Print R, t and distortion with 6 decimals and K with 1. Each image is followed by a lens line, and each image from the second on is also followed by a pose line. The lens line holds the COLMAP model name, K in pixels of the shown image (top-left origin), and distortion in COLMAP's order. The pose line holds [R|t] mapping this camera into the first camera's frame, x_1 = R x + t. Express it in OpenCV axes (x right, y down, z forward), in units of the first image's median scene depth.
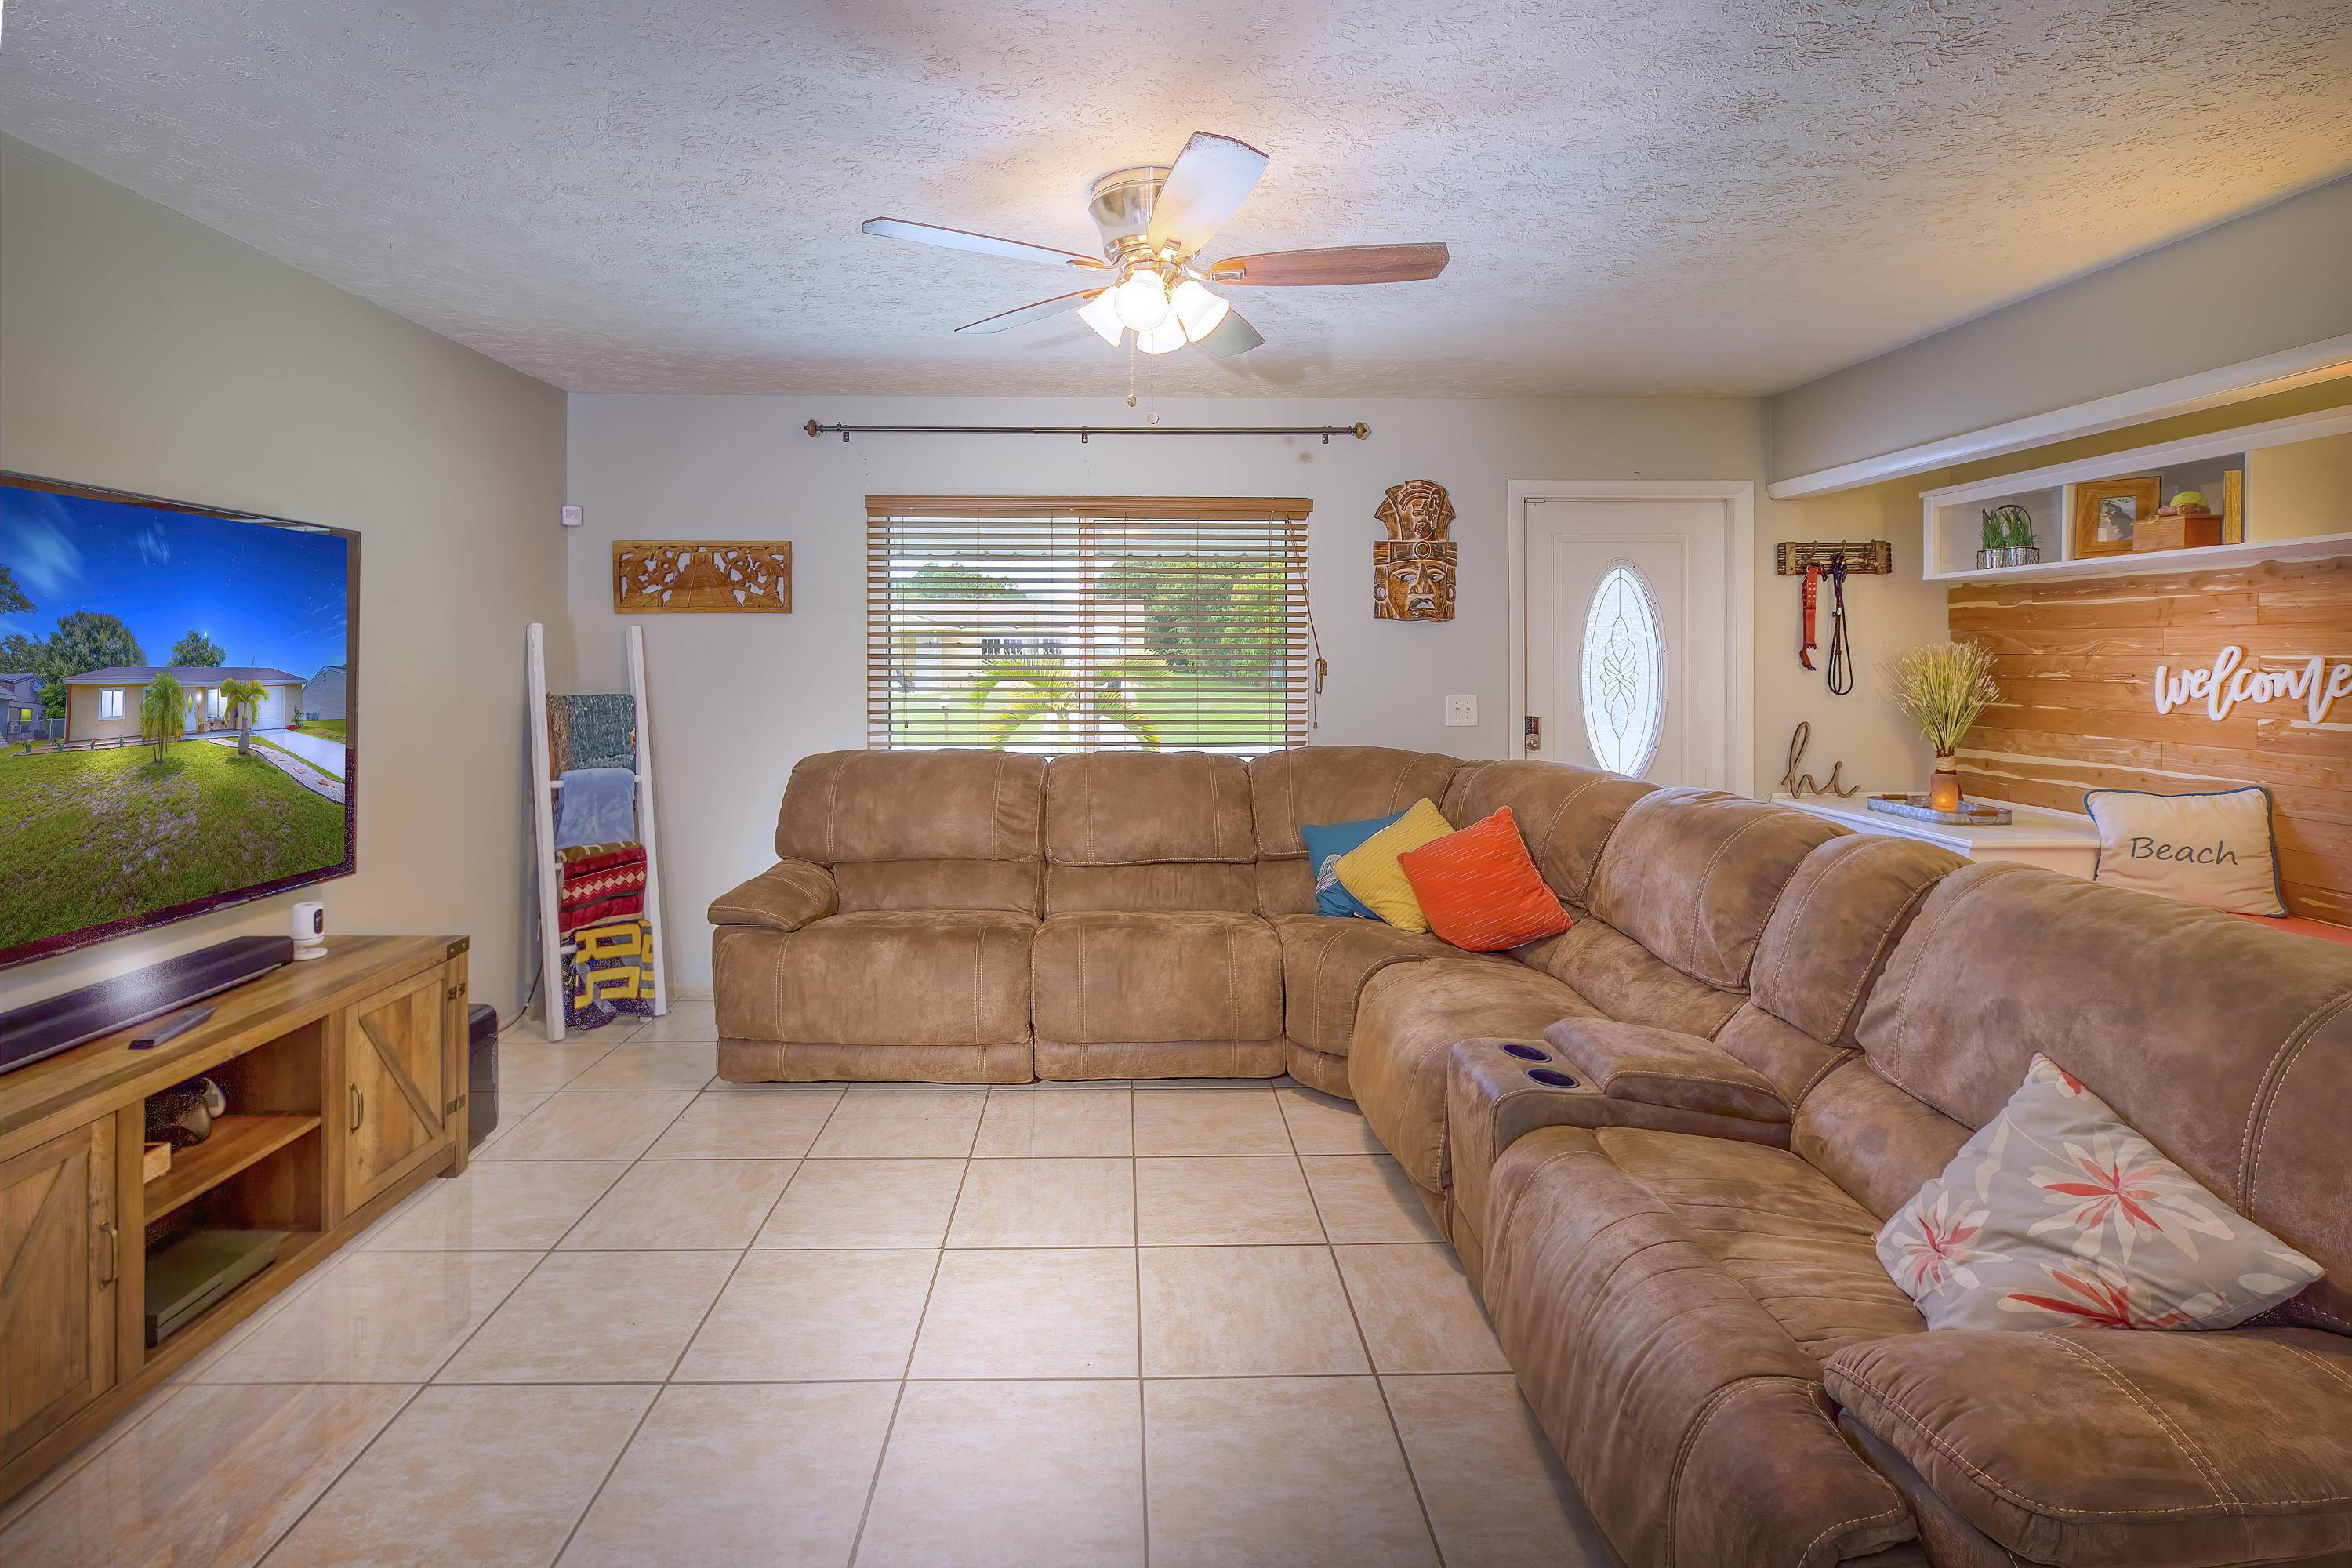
lens RADIAL K [[1165.2, 0, 1171.2], [0, 1165.2, 657.7], [0, 0, 1]] dist [0.000805, -0.001700]
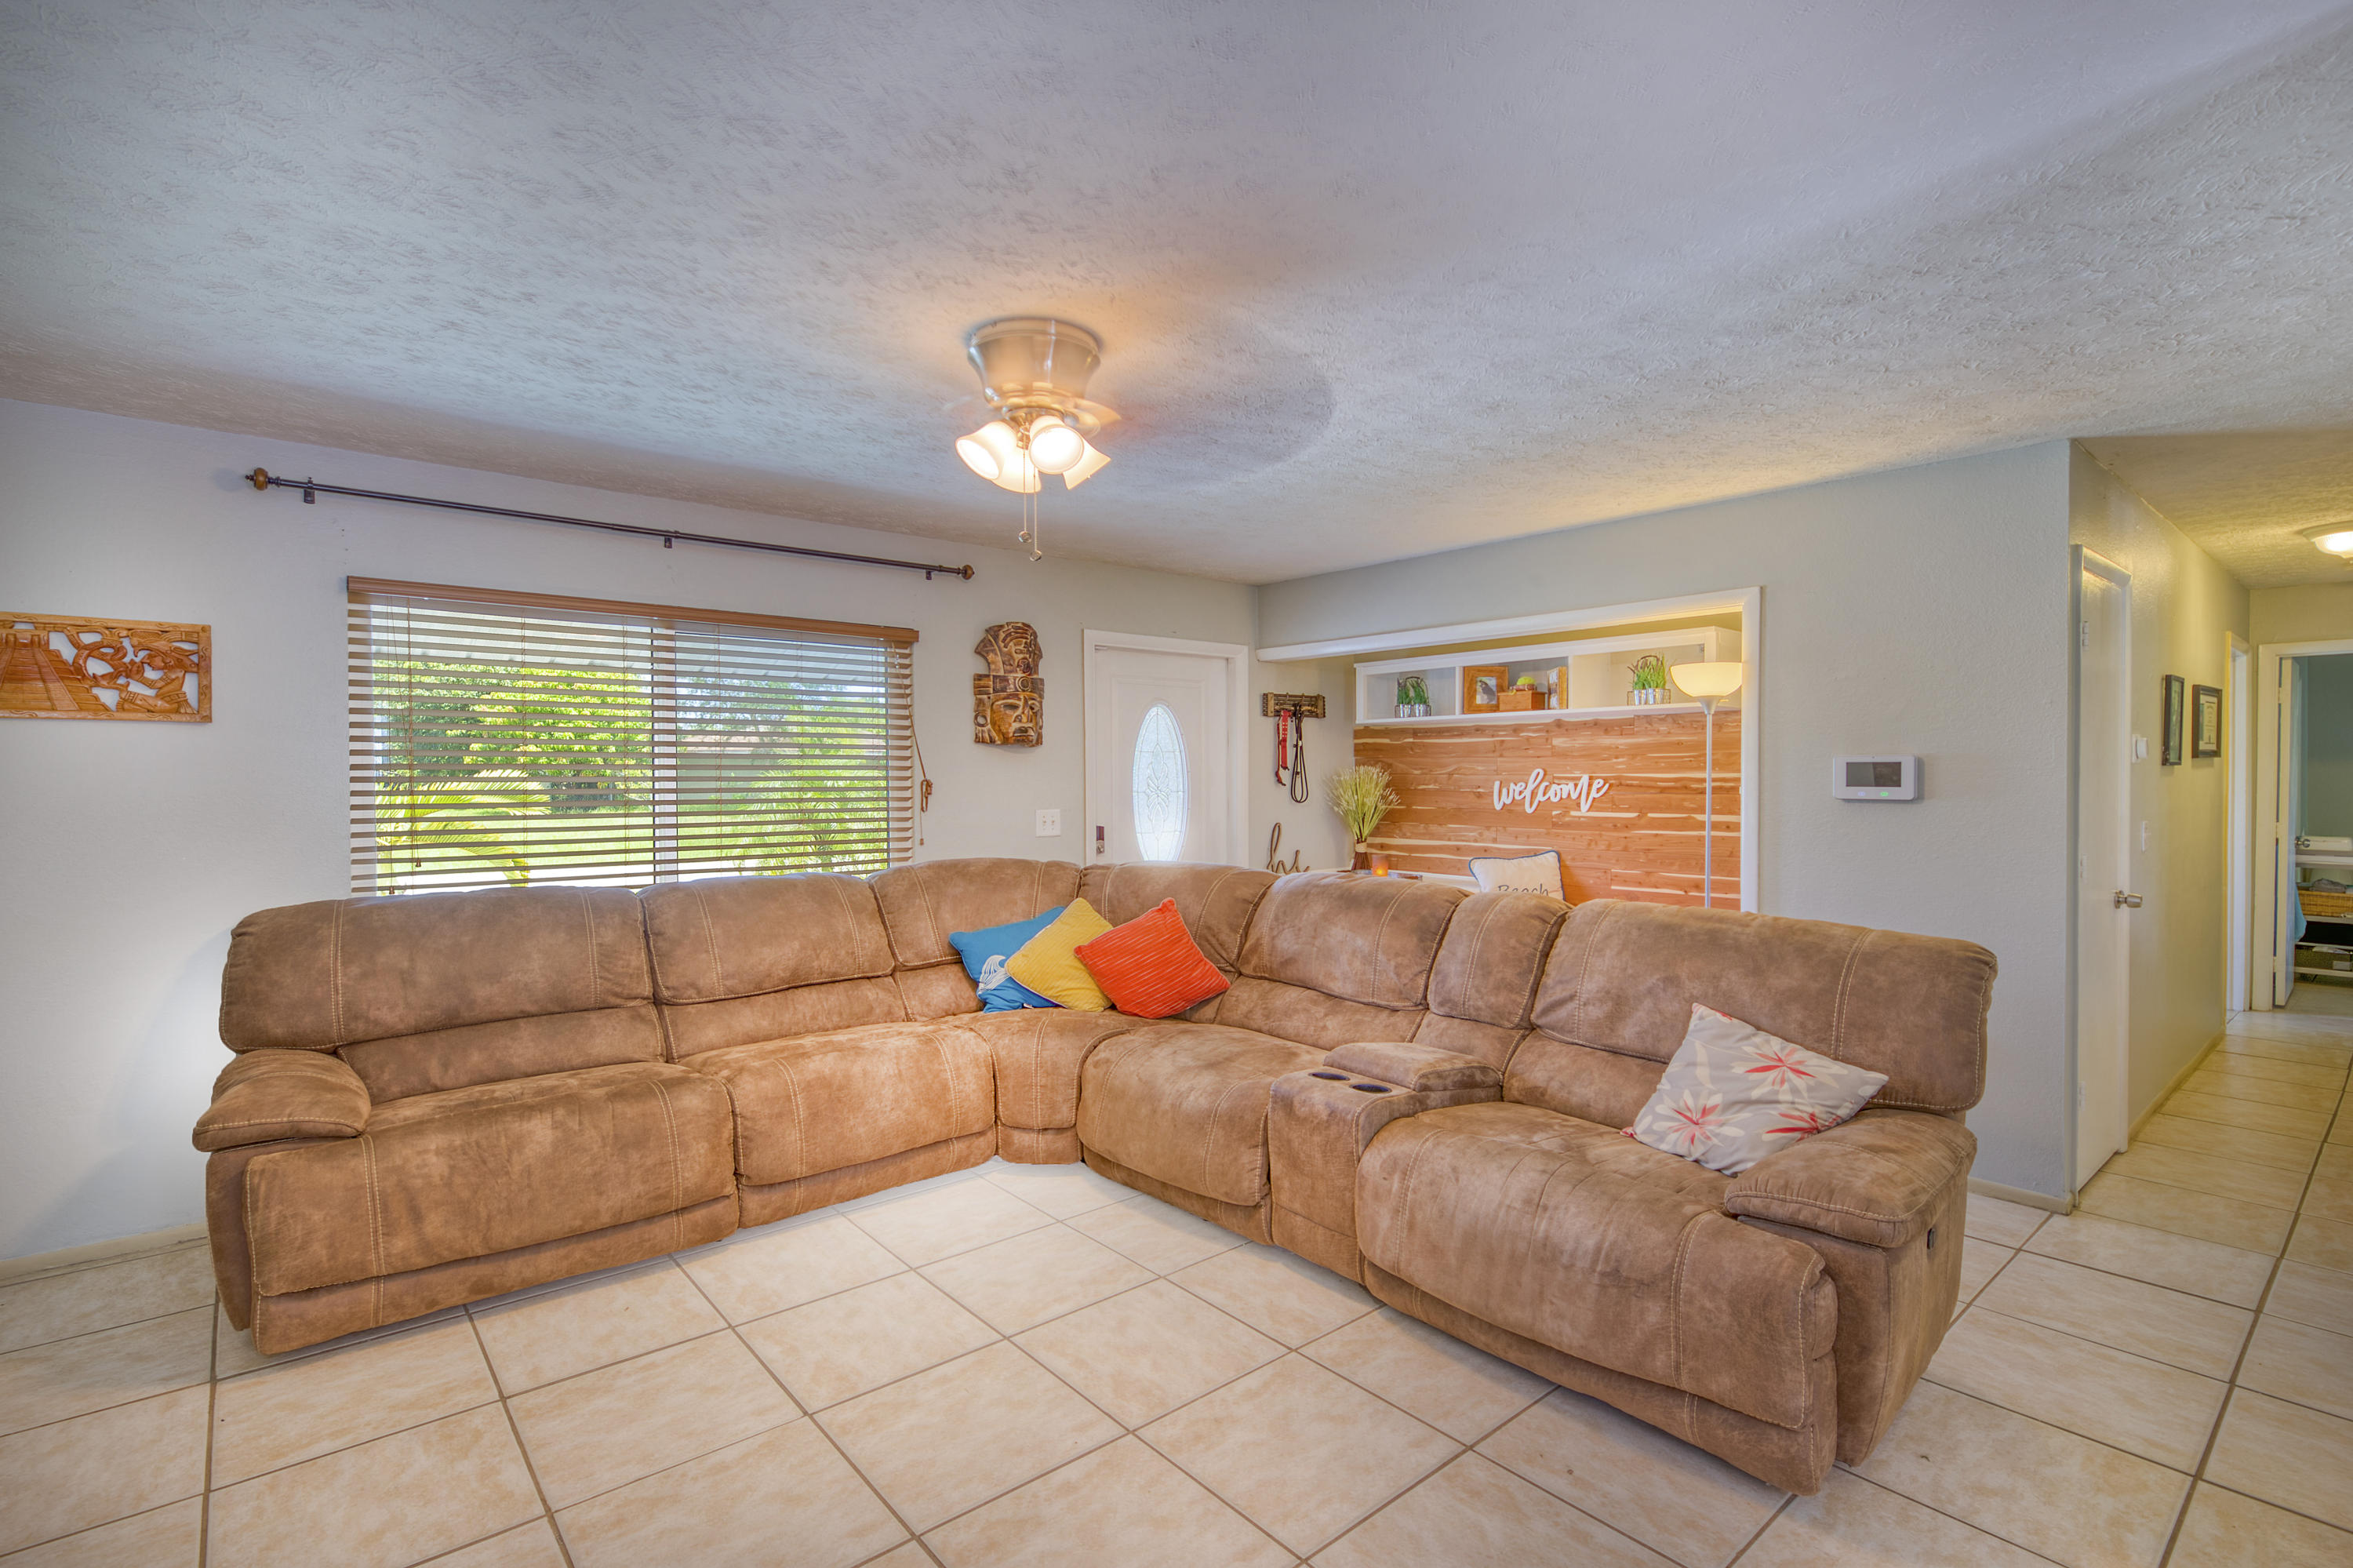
lens RADIAL K [[1046.5, 0, 1176.5], [0, 1046.5, 784.0], [0, 0, 1]] dist [-0.000895, -0.000440]
pose [[0.769717, -0.009210, 0.638319, -0.399369], [0.004295, 0.999948, 0.009249, -0.003628], [-0.638371, -0.004378, 0.769716, 0.134819]]
